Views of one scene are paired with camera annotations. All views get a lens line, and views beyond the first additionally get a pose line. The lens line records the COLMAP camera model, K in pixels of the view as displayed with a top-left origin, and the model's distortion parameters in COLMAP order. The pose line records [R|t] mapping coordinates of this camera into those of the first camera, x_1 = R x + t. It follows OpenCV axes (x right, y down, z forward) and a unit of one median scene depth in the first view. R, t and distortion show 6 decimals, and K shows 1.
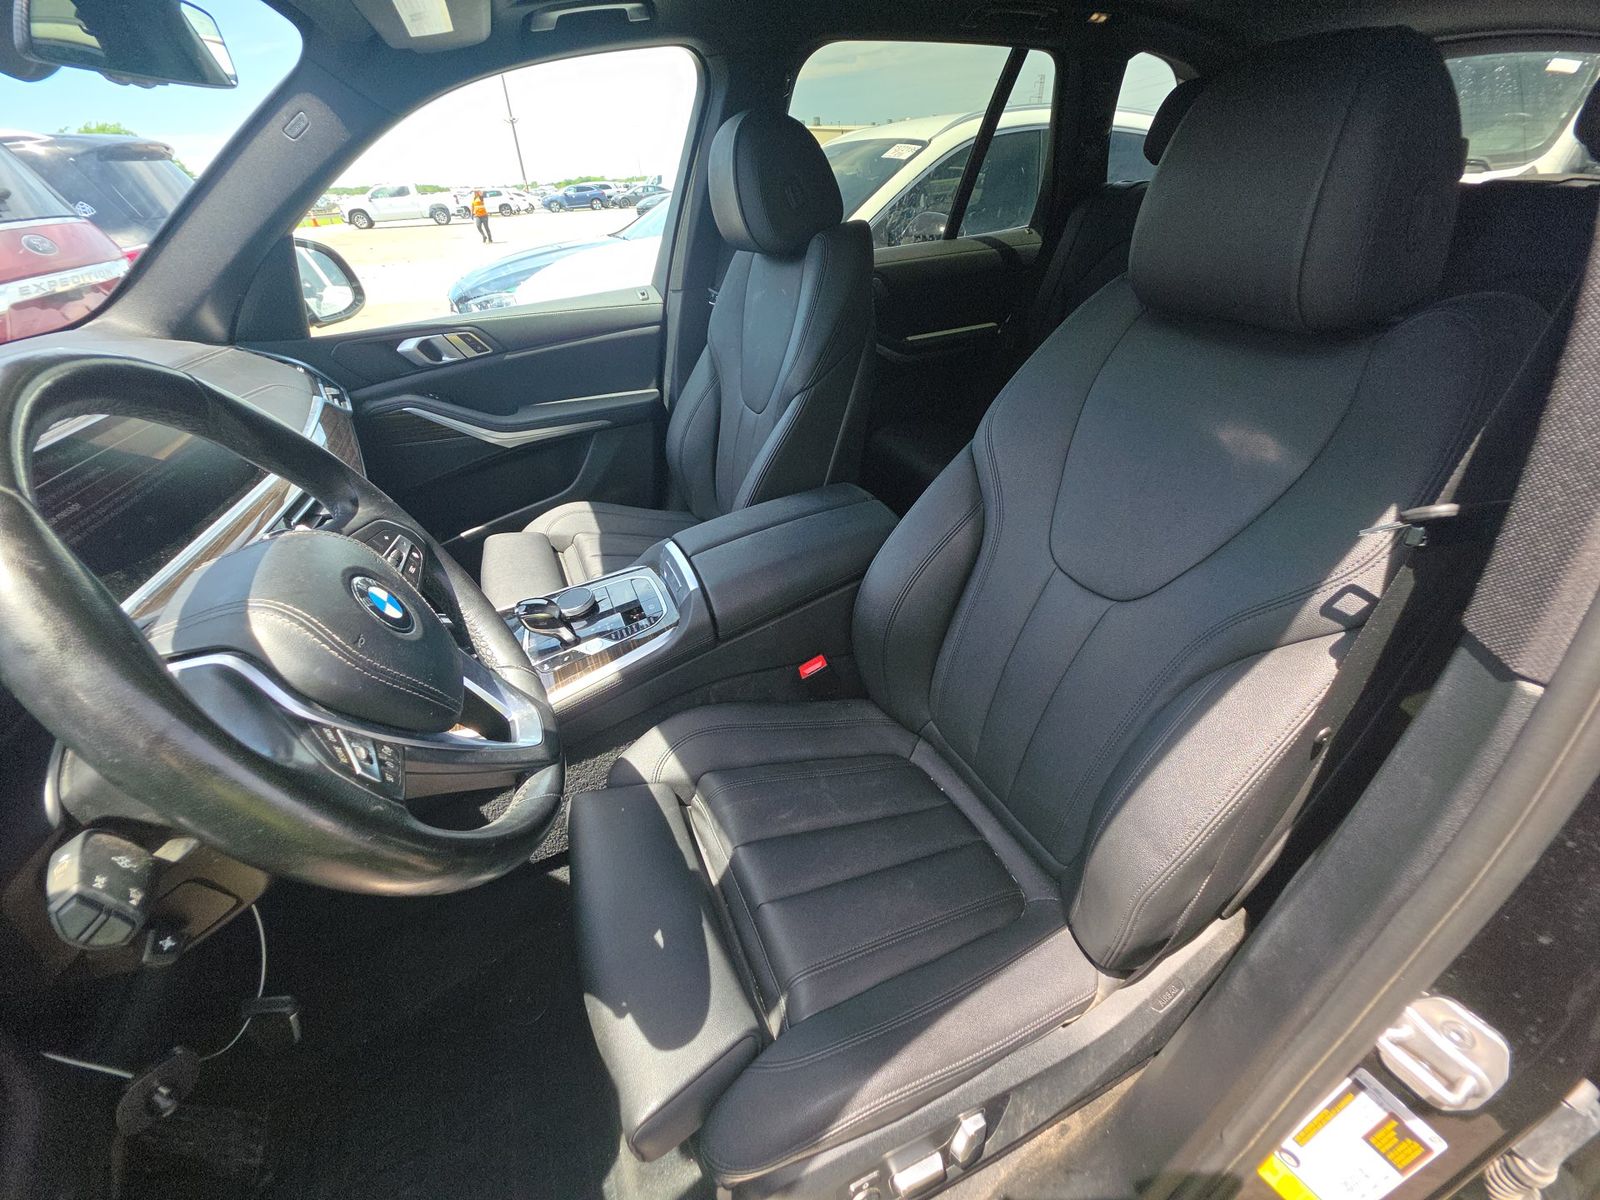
lens RADIAL K [[637.6, 0, 800.0], [0, 637.6, 600.0], [0, 0, 1]] dist [0.023695, -0.014105]
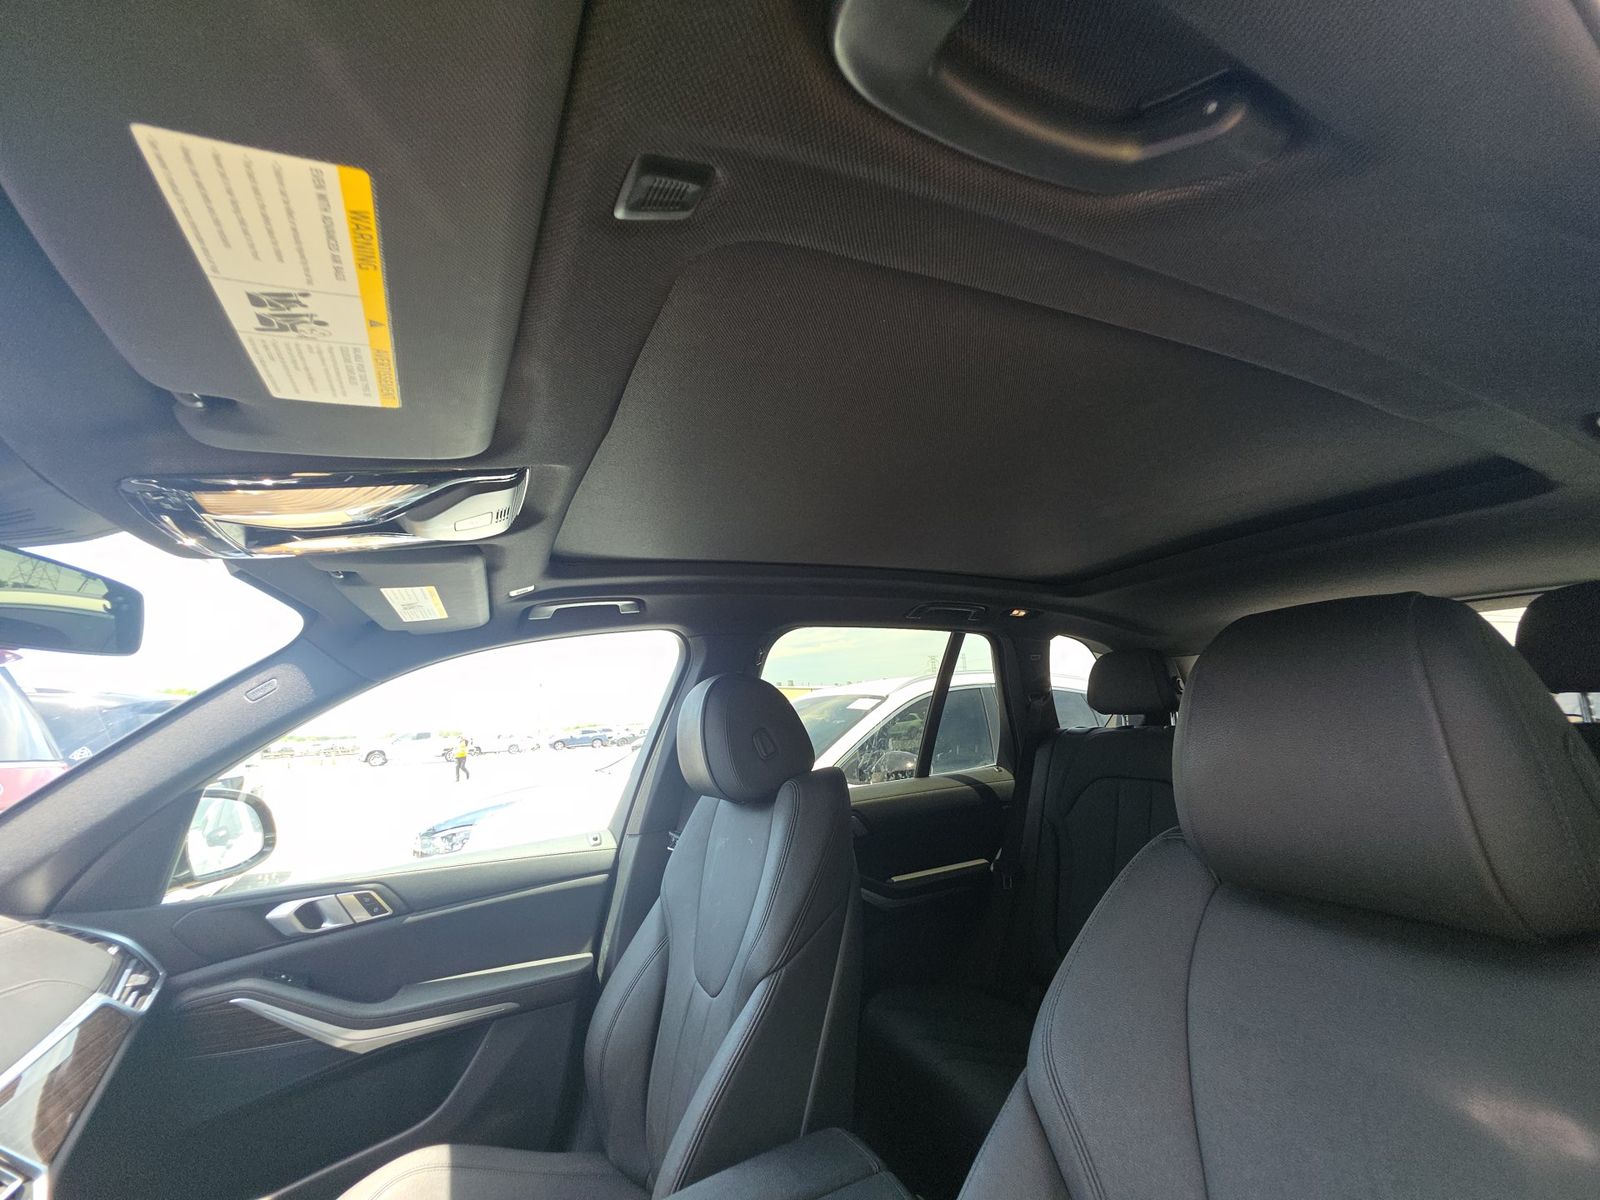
lens RADIAL K [[637.6, 0, 800.0], [0, 637.6, 600.0], [0, 0, 1]] dist [0.023695, -0.014105]
pose [[0.999375, -0.000467, 0.035351, 0.009343], [0.024931, 0.718268, -0.695320, -0.088948], [-0.025067, 0.695767, 0.717830, 0.120413]]
